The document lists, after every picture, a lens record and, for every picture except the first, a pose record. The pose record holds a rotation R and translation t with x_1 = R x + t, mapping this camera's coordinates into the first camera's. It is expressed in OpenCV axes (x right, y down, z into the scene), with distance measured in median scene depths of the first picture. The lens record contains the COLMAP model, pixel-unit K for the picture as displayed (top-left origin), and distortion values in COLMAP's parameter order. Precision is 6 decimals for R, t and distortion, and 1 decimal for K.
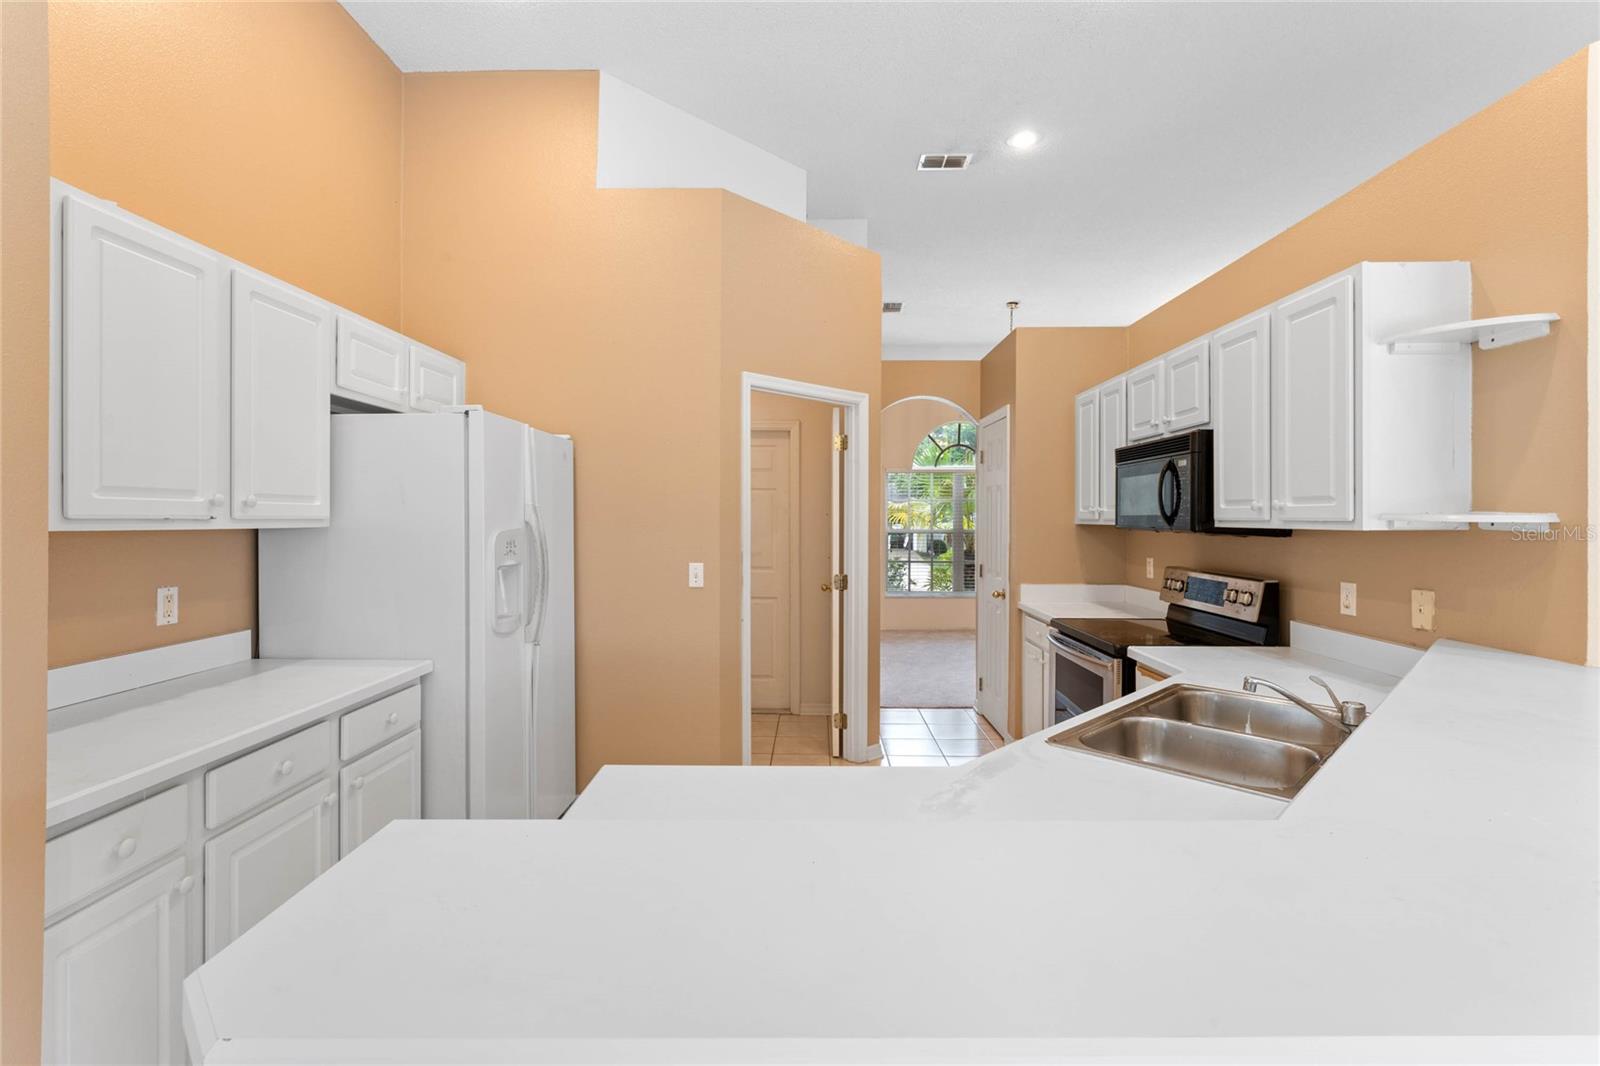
lens RADIAL K [[771.6, 0, 800.0], [0, 771.6, 533.0], [0, 0, 1]] dist [-0.001336, -0.000113]
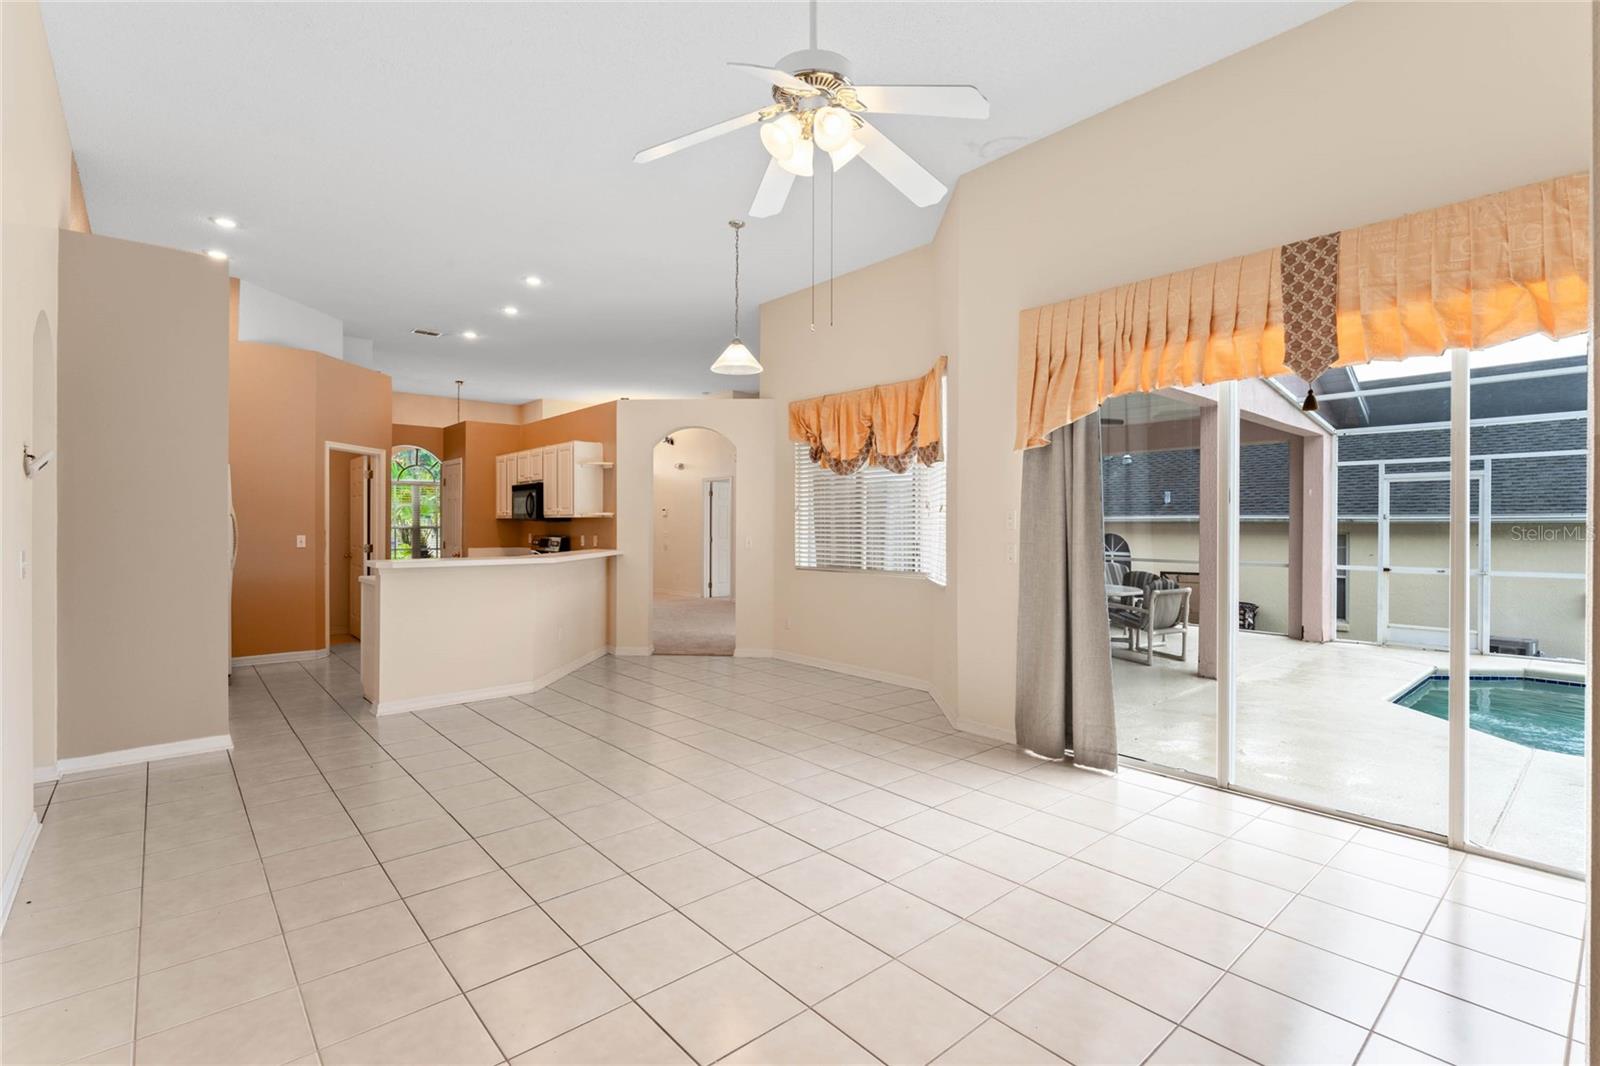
lens RADIAL K [[727.5, 0, 800.0], [0, 727.5, 533.0], [0, 0, 1]] dist [-0.020221, -0.000017]
pose [[0.752935, -0.005509, 0.658072, -0.384467], [0.009549, 0.999951, -0.002555, 0.049150], [-0.658026, 0.008208, 0.752951, -1.243191]]
